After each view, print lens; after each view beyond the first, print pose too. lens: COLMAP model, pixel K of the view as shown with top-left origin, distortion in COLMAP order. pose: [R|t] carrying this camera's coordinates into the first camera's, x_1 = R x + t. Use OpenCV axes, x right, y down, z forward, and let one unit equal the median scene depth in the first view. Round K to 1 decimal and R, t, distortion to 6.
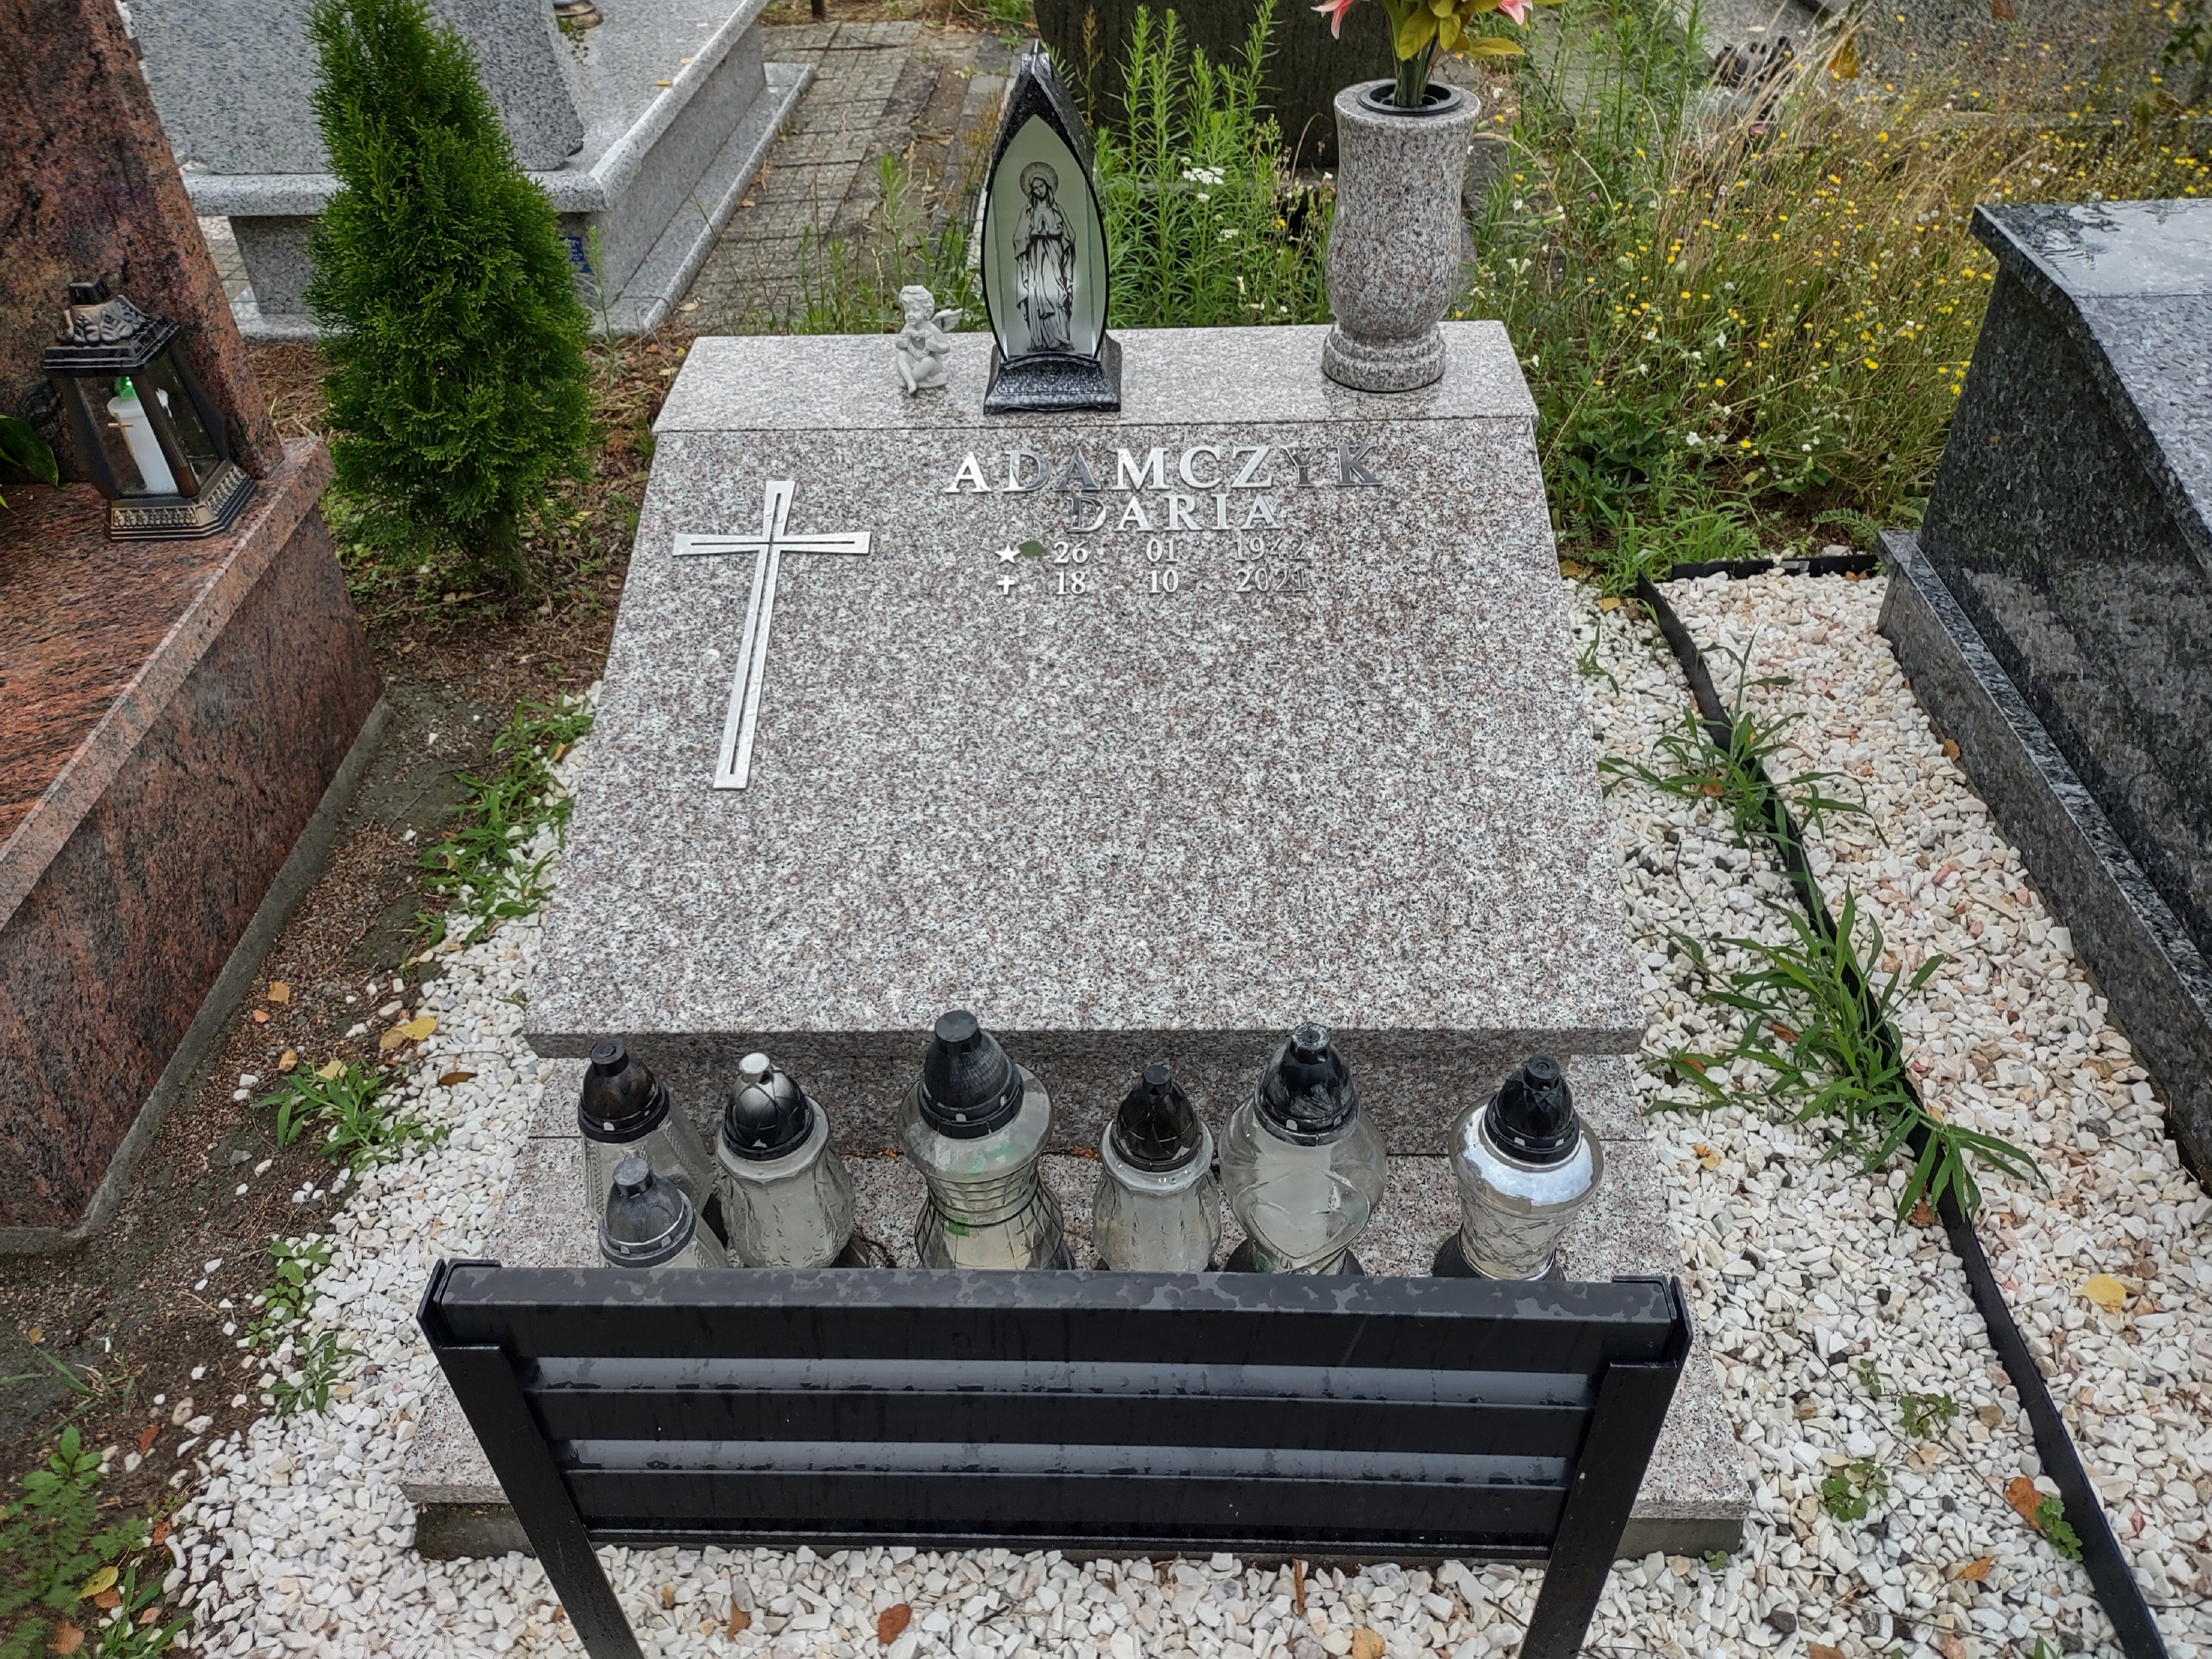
lens RADIAL K [[1679.0, 0, 1102.8], [0, 1679.0, 839.6], [0, 0, 1]] dist [0.113102, -0.212173]
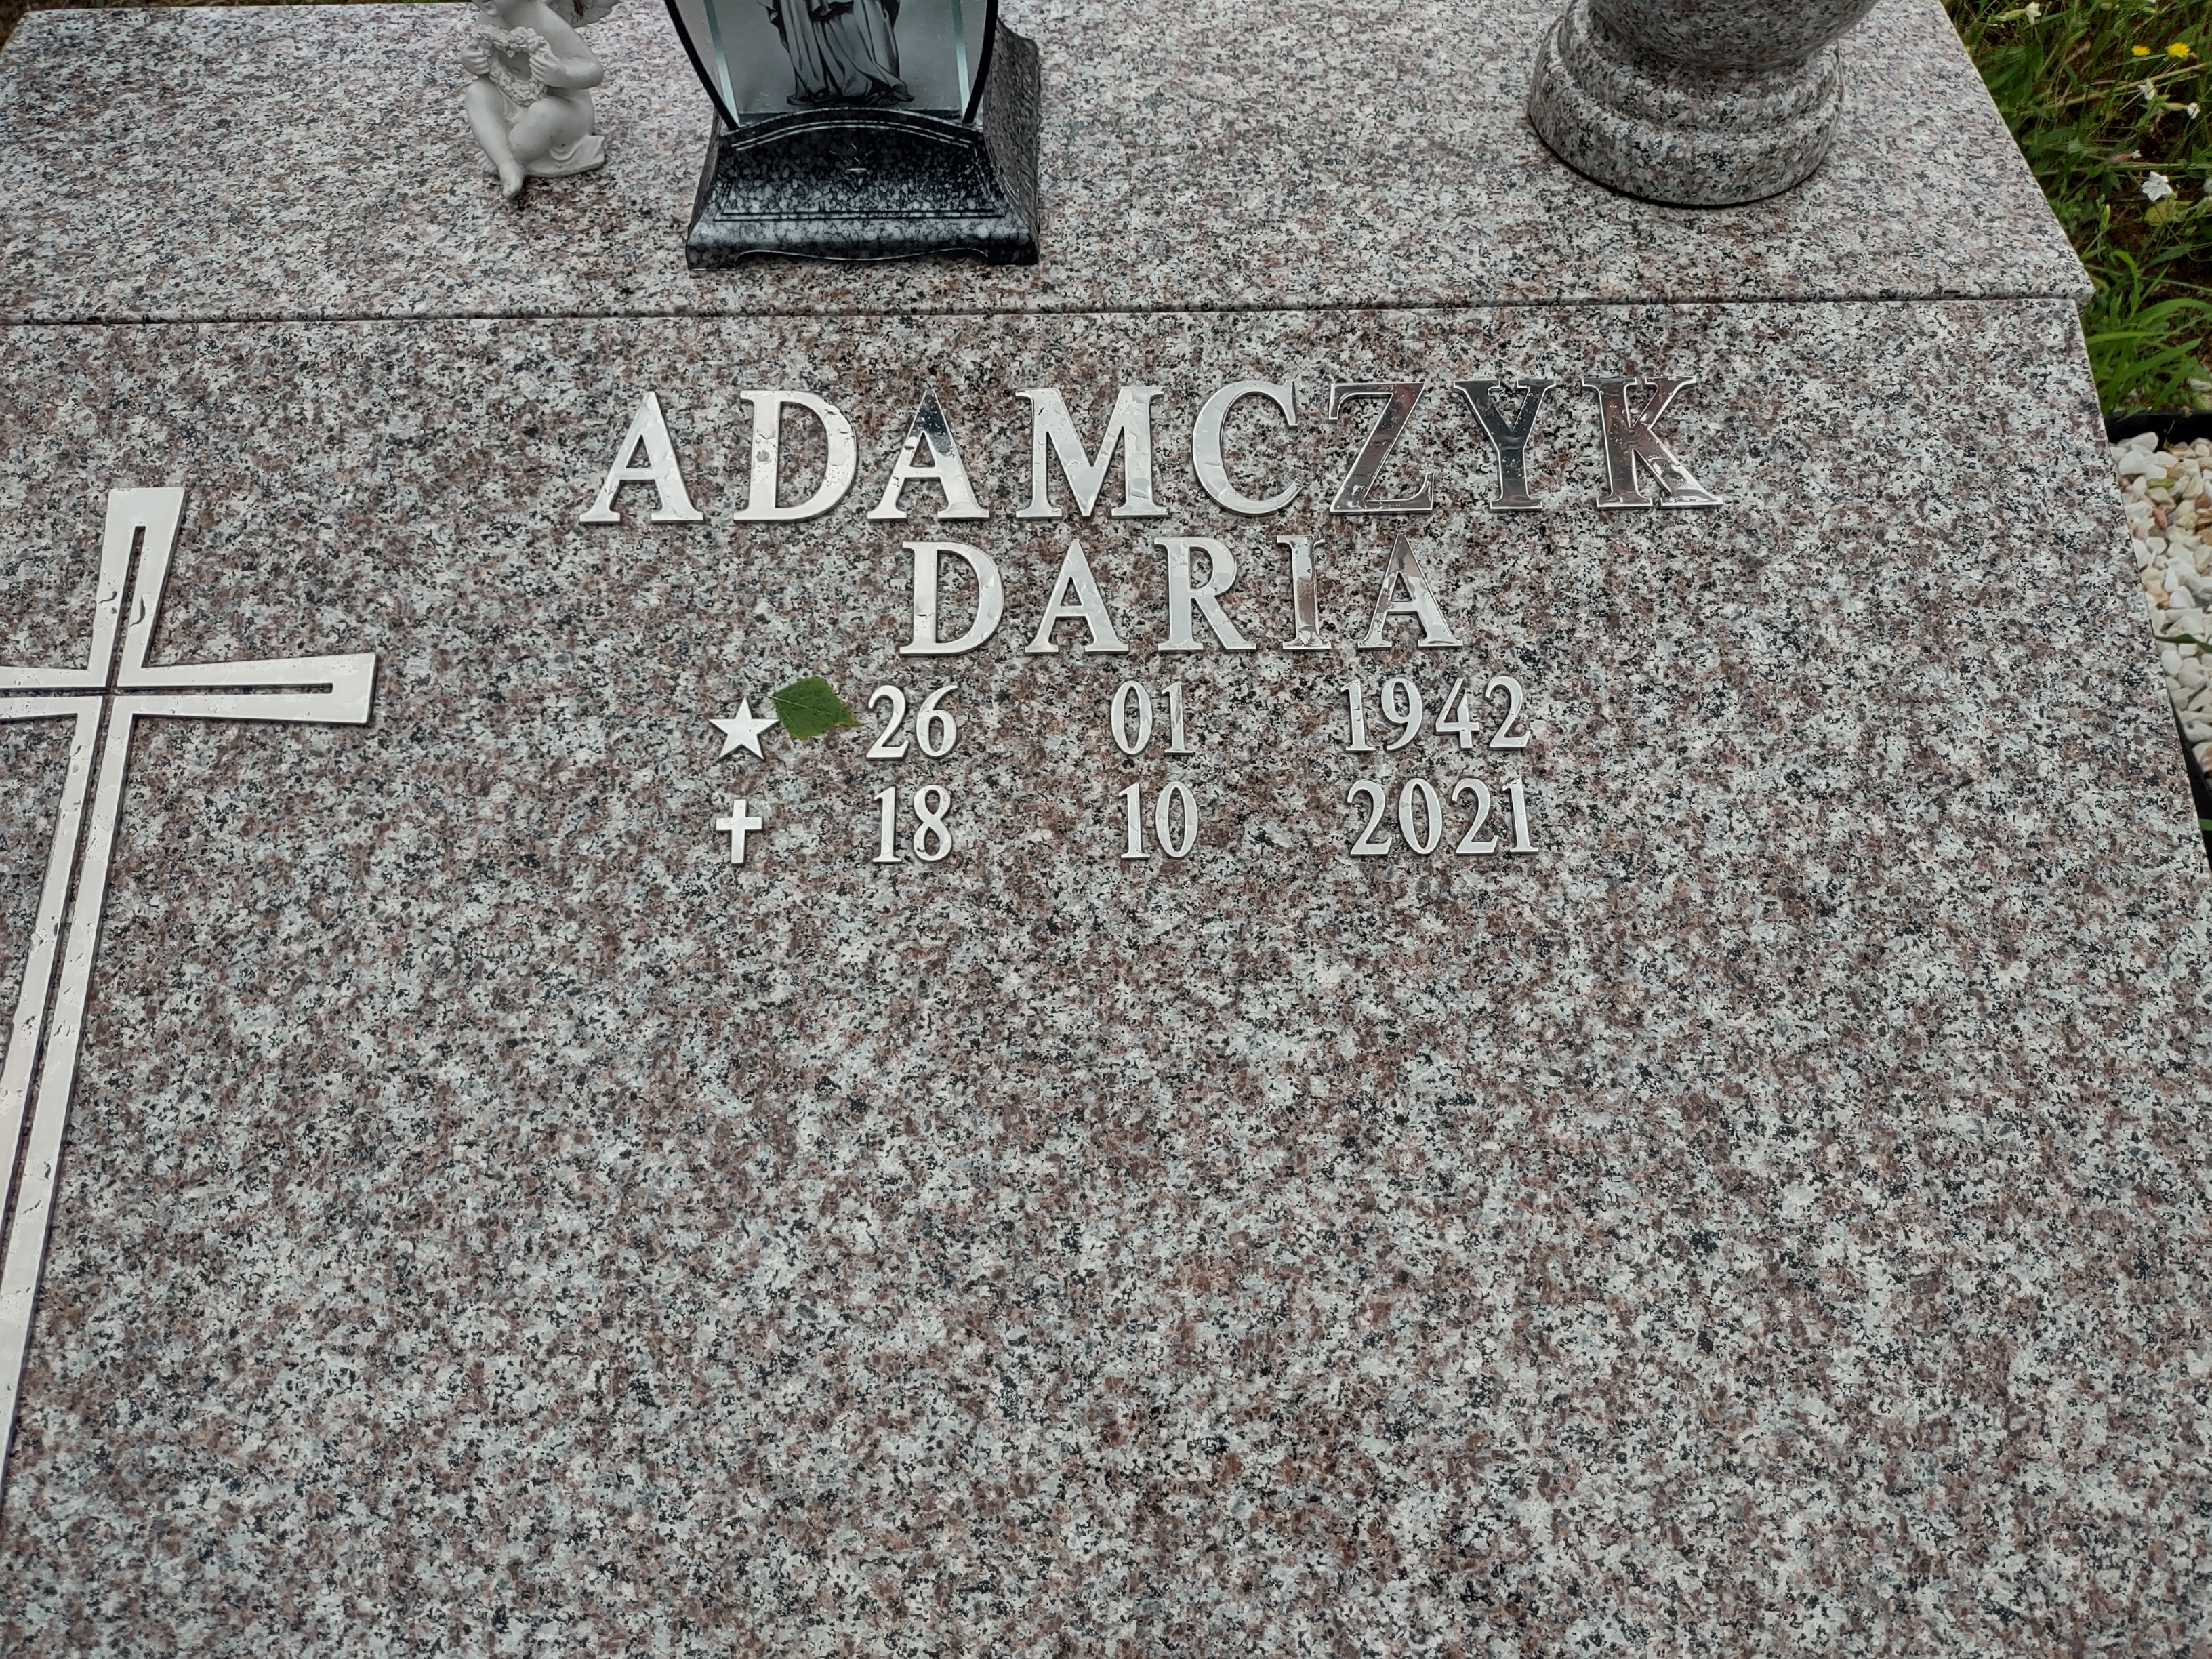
lens RADIAL K [[1751.1, 0, 1112.7], [0, 1751.1, 886.9], [0, 0, 1]] dist [0.073666, -0.144754]
pose [[0.999148, -0.014488, 0.038642, 0.010690], [0.003659, 0.963759, 0.266748, -0.244048], [-0.041107, -0.266379, 0.962991, 0.619140]]
